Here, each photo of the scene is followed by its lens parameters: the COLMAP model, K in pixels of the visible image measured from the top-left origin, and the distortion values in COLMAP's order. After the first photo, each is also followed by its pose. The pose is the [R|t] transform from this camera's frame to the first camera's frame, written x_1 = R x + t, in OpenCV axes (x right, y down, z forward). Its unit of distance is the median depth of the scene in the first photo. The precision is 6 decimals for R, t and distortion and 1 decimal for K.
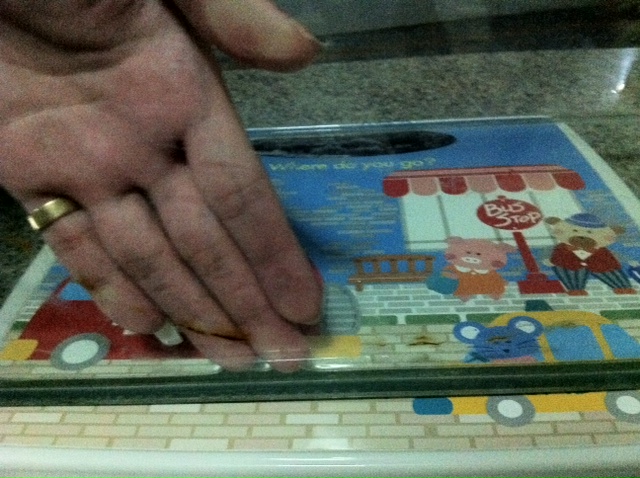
lens RADIAL K [[602.1, 0, 319.9], [0, 602.1, 238.6], [0, 0, 1]] dist [-0.065542, 0.000000]
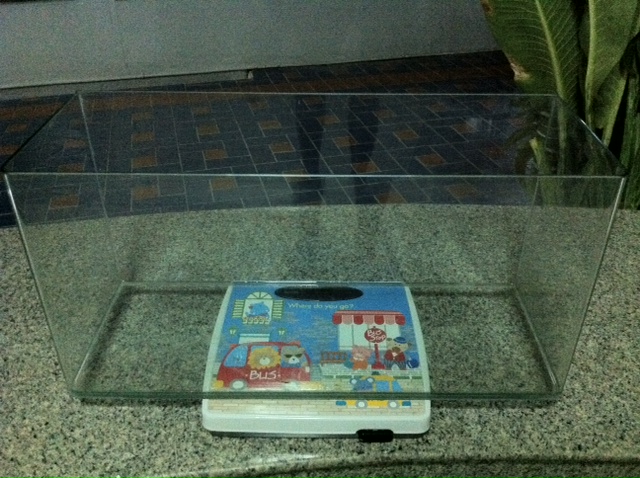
lens RADIAL K [[602.1, 0, 320.2], [0, 602.1, 239.1], [0, 0, 1]] dist [-0.065542, 0.000000]
pose [[0.996998, 0.036240, 0.068430, -0.182310], [-0.039277, 0.998278, 0.043576, -0.696767], [-0.066732, -0.046133, 0.996704, -2.070976]]
